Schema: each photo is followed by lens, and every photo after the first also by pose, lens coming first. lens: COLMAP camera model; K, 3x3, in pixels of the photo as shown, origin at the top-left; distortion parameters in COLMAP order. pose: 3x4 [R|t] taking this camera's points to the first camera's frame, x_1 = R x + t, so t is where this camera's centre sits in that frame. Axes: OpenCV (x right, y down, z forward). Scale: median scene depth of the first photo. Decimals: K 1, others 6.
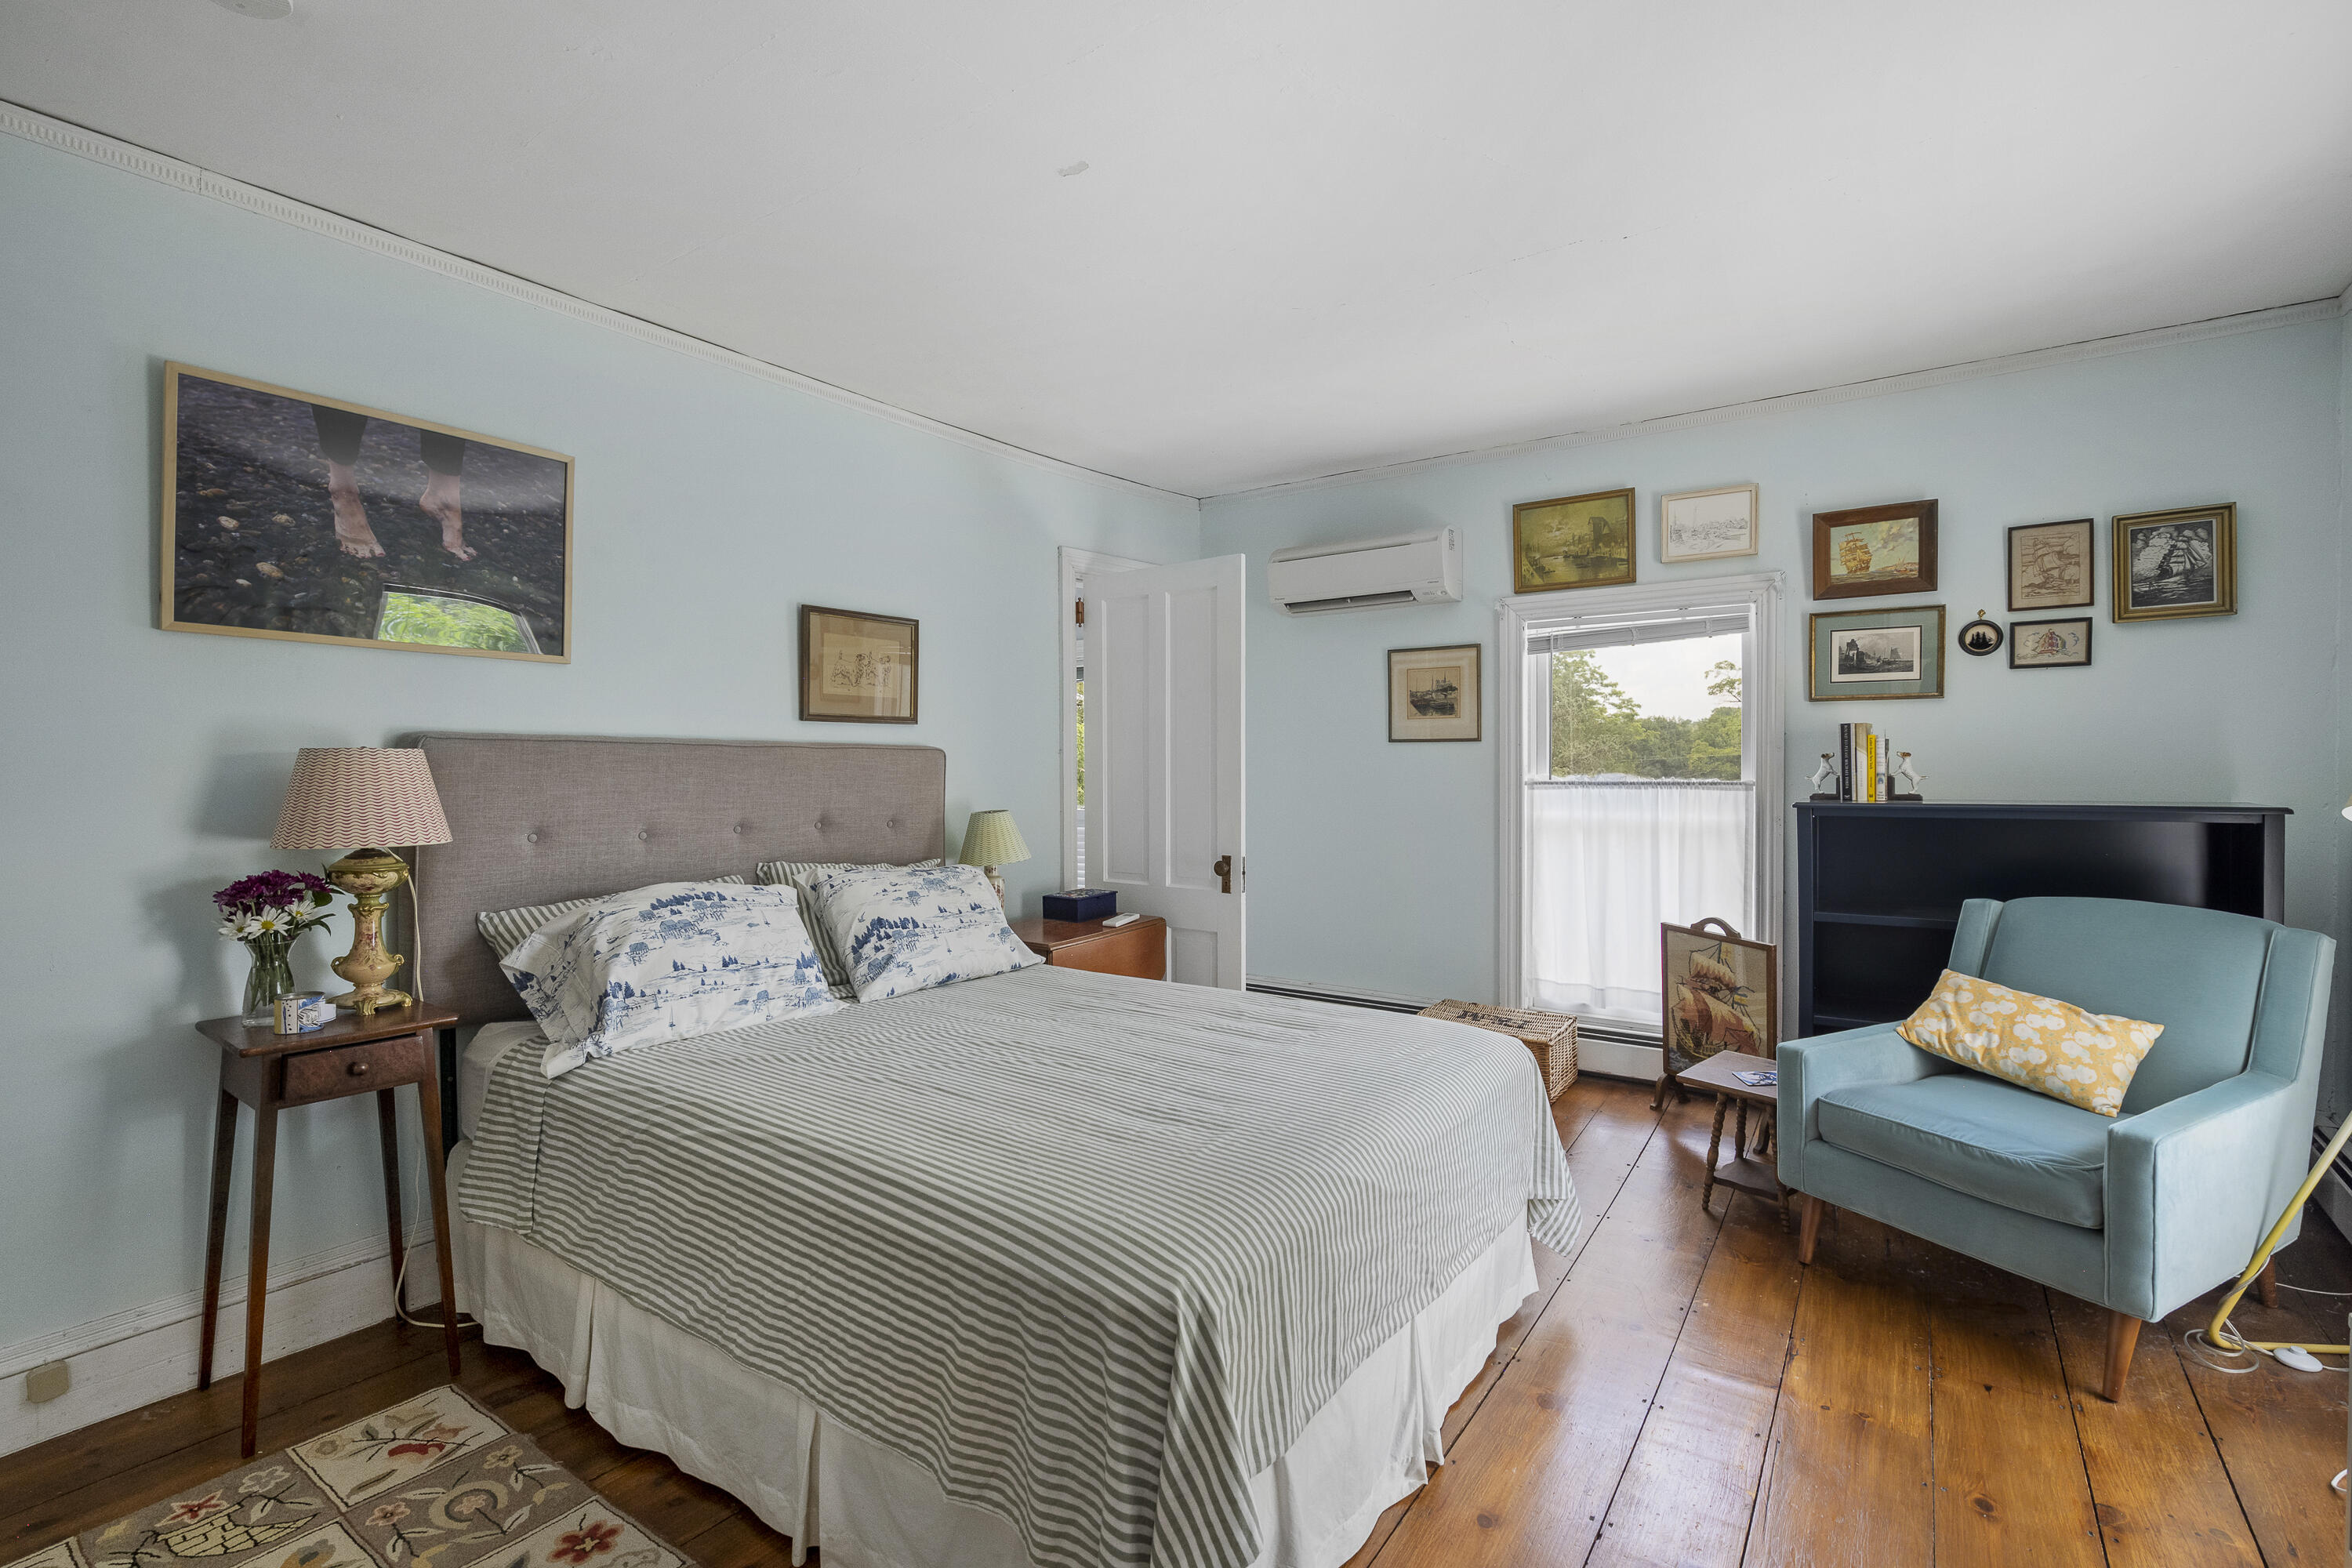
lens RADIAL K [[1082.3, 0, 1175.2], [0, 1082.3, 775.2], [0, 0, 1]] dist [-0.010348, -0.001320]
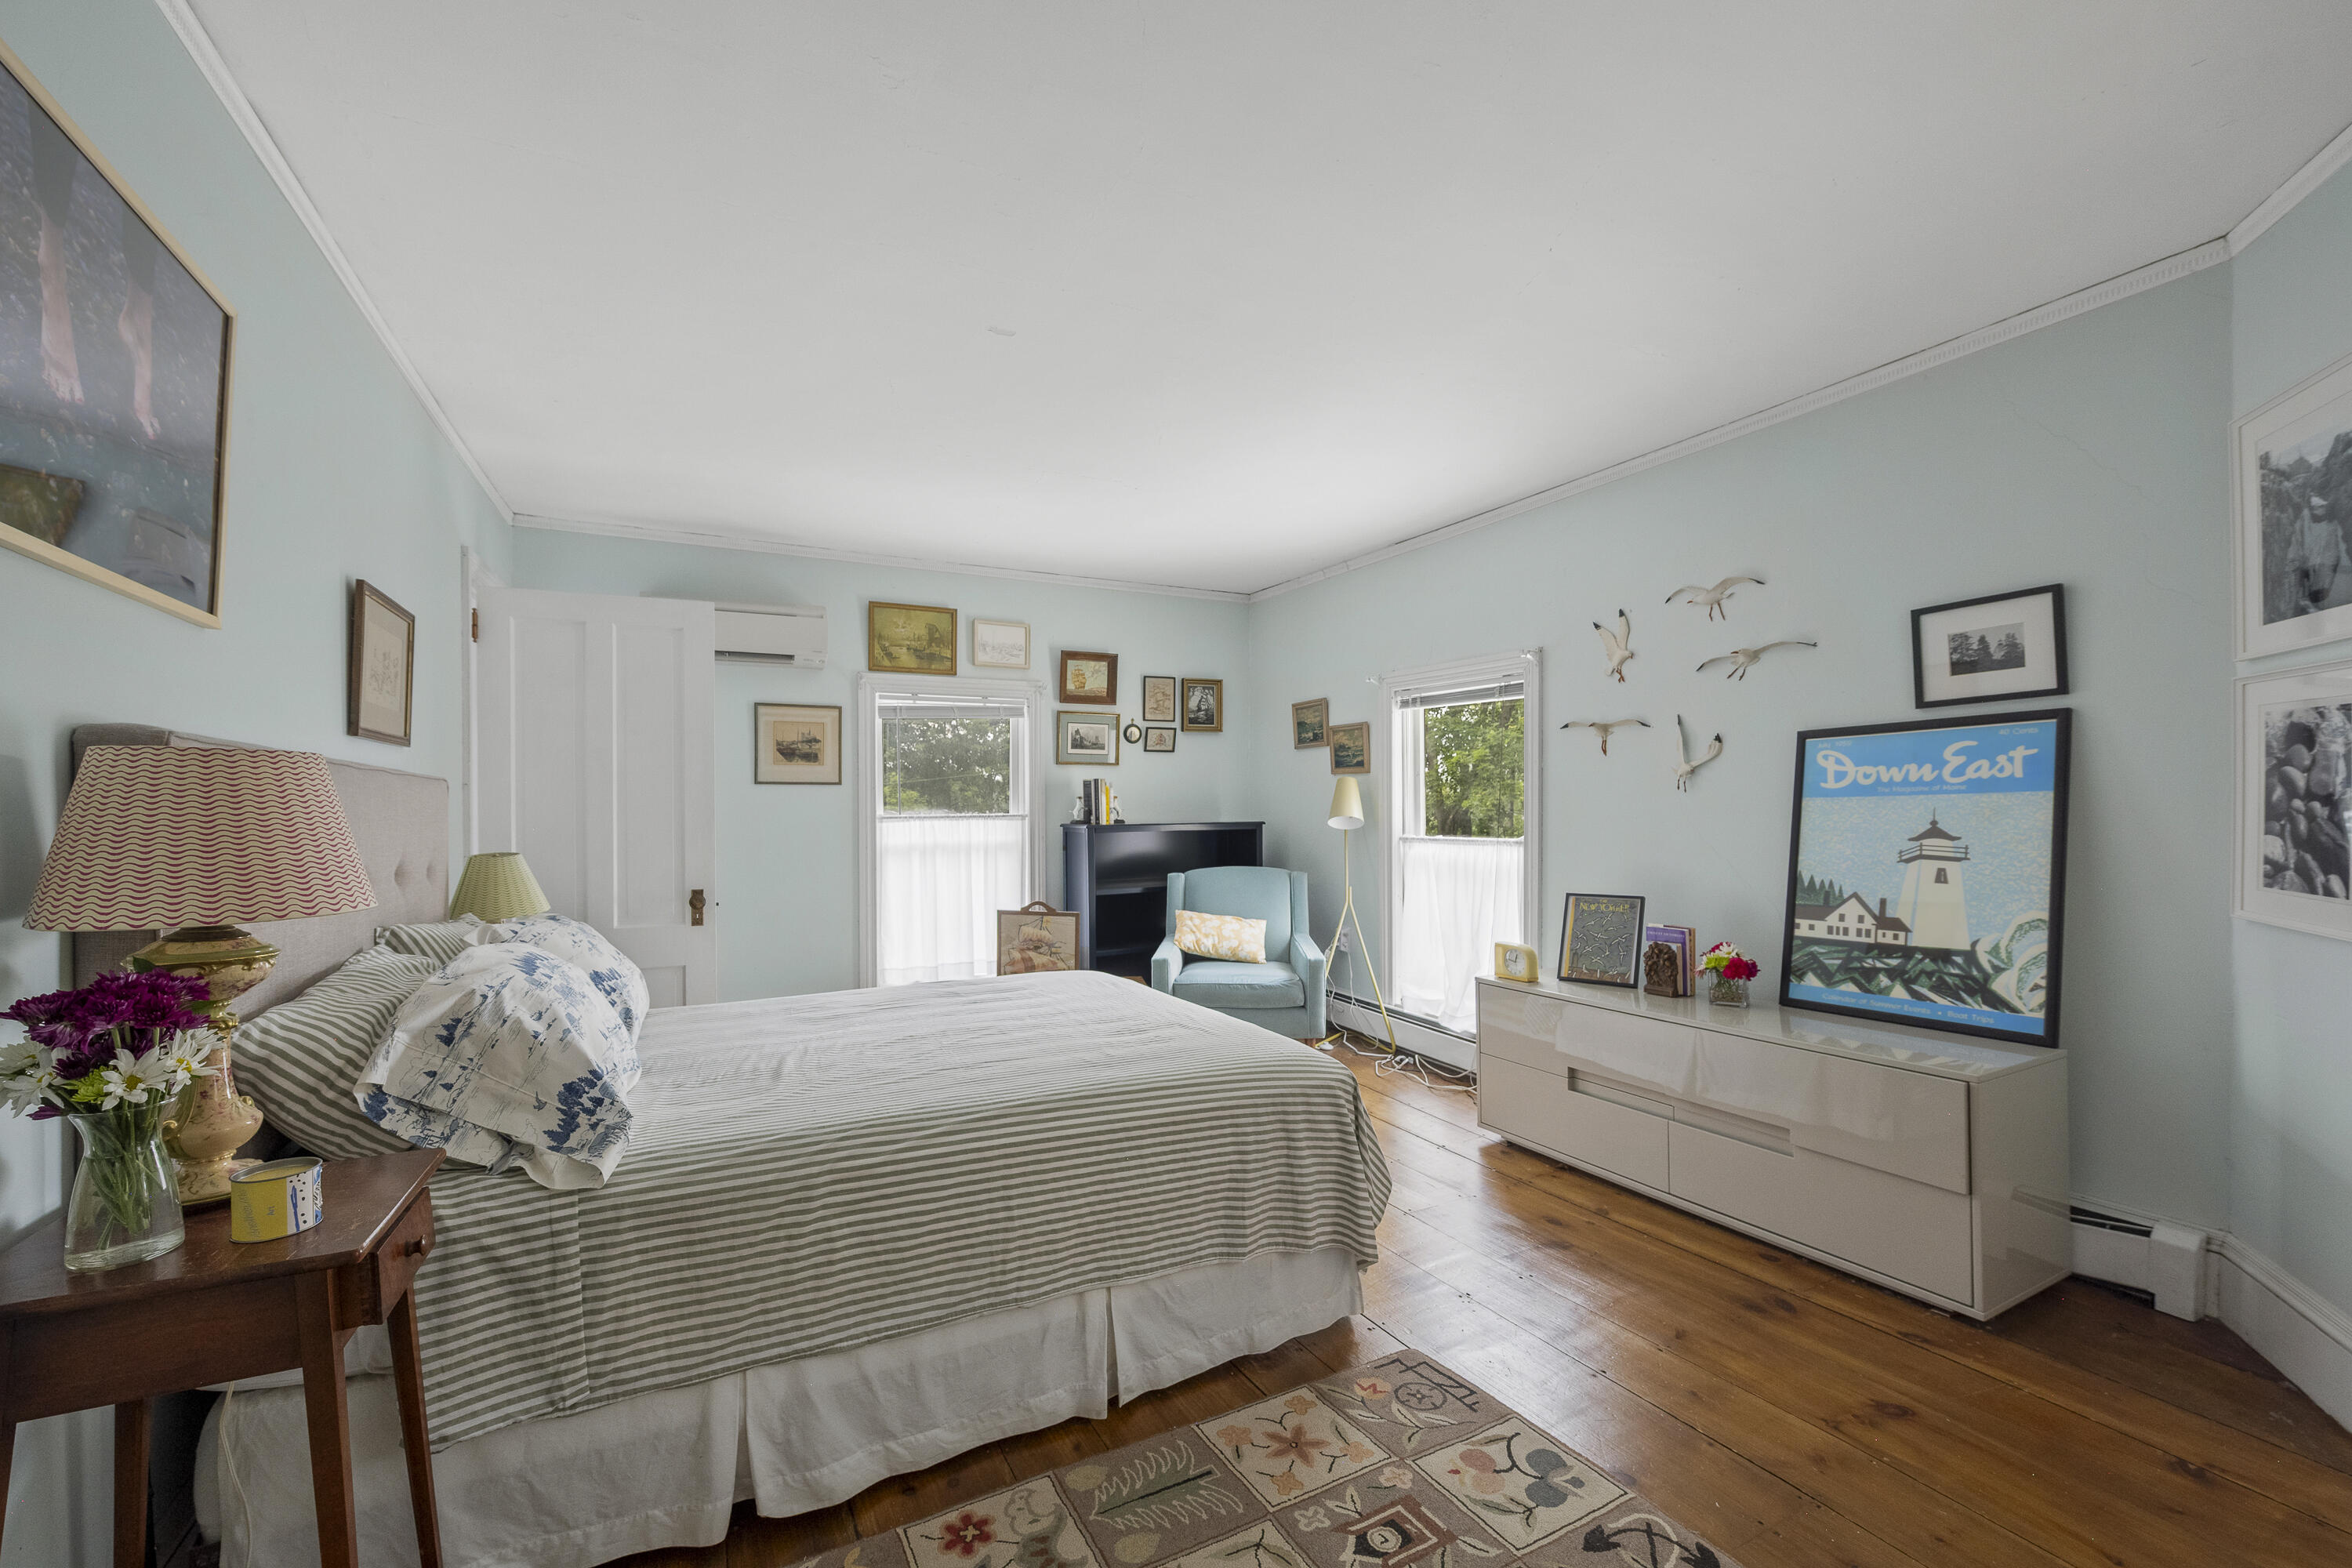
lens RADIAL K [[973.9, 0, 1173.7], [0, 973.9, 804.3], [0, 0, 1]] dist [-0.002415, -0.000147]
pose [[0.442630, 0.003790, 0.896696, -0.656435], [0.014478, 0.999831, -0.011373, 0.011153], [-0.896587, 0.018016, 0.442501, 0.195748]]
